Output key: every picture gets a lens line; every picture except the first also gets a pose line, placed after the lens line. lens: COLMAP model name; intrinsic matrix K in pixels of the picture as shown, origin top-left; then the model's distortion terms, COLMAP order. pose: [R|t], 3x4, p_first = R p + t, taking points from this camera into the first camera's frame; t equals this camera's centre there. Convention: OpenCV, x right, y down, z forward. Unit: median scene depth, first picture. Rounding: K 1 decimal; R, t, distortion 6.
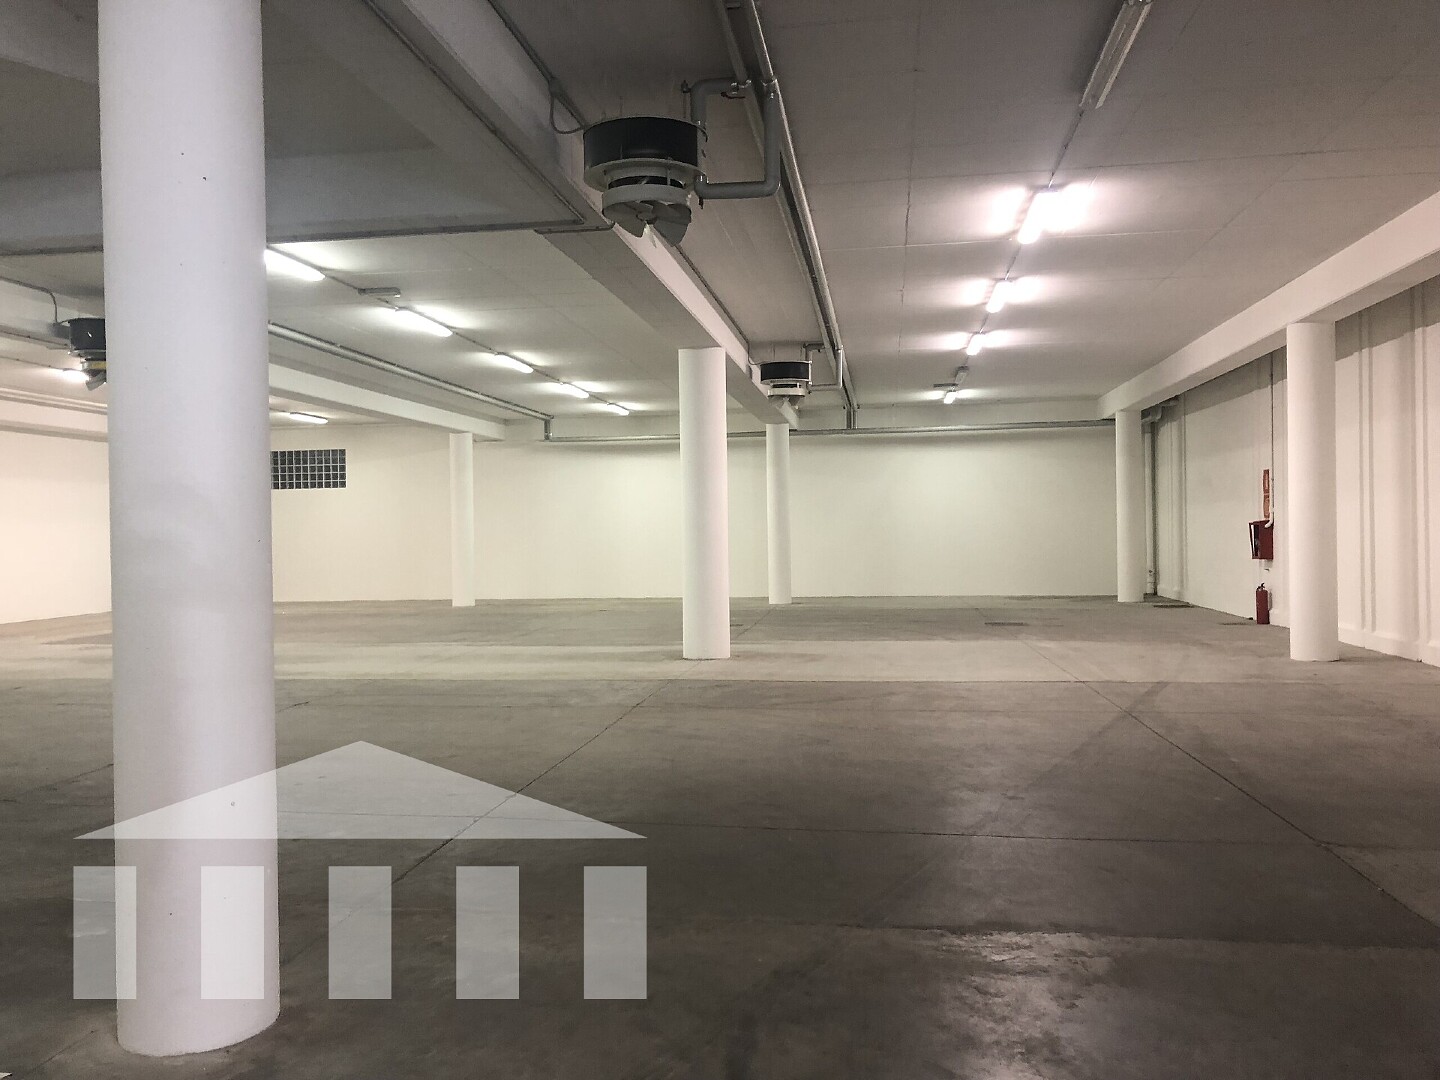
lens RADIAL K [[1176.0, 0, 716.3], [0, 1176.0, 547.1], [0, 0, 1]] dist [0.035144, -0.049384]
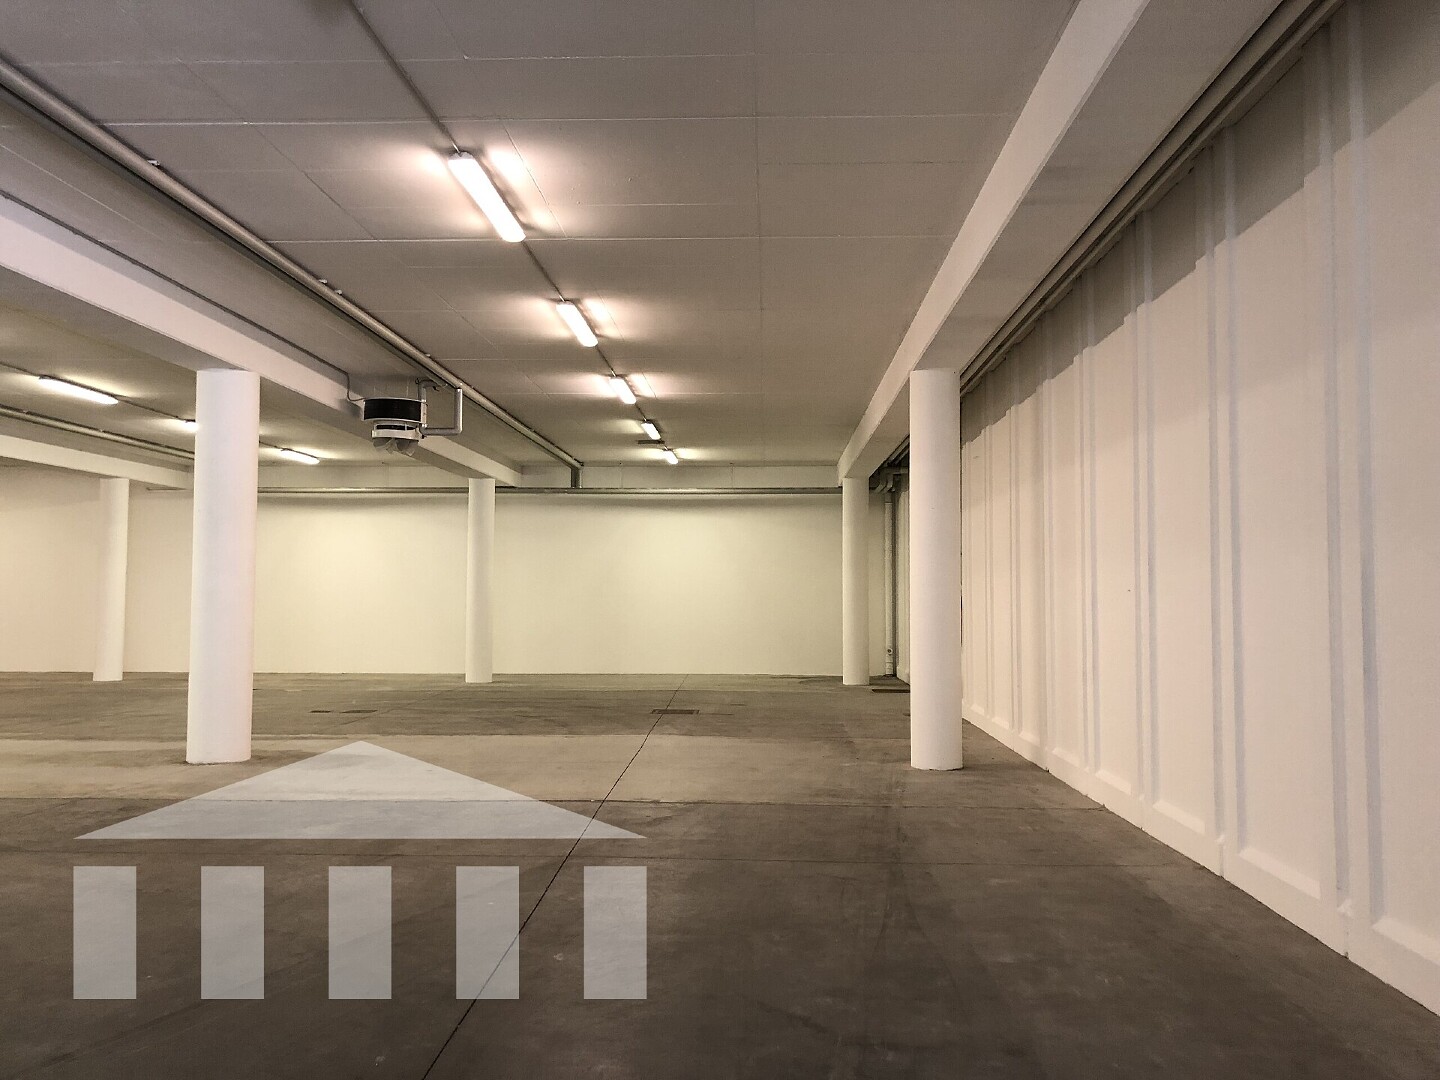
lens RADIAL K [[1176.0, 0, 727.7], [0, 1176.0, 545.4], [0, 0, 1]] dist [0.035144, -0.049384]
pose [[0.992660, 0.025239, 0.118272, 0.132770], [-0.018331, 0.998082, -0.059133, -0.005275], [-0.119537, 0.056531, 0.991219, 0.093908]]
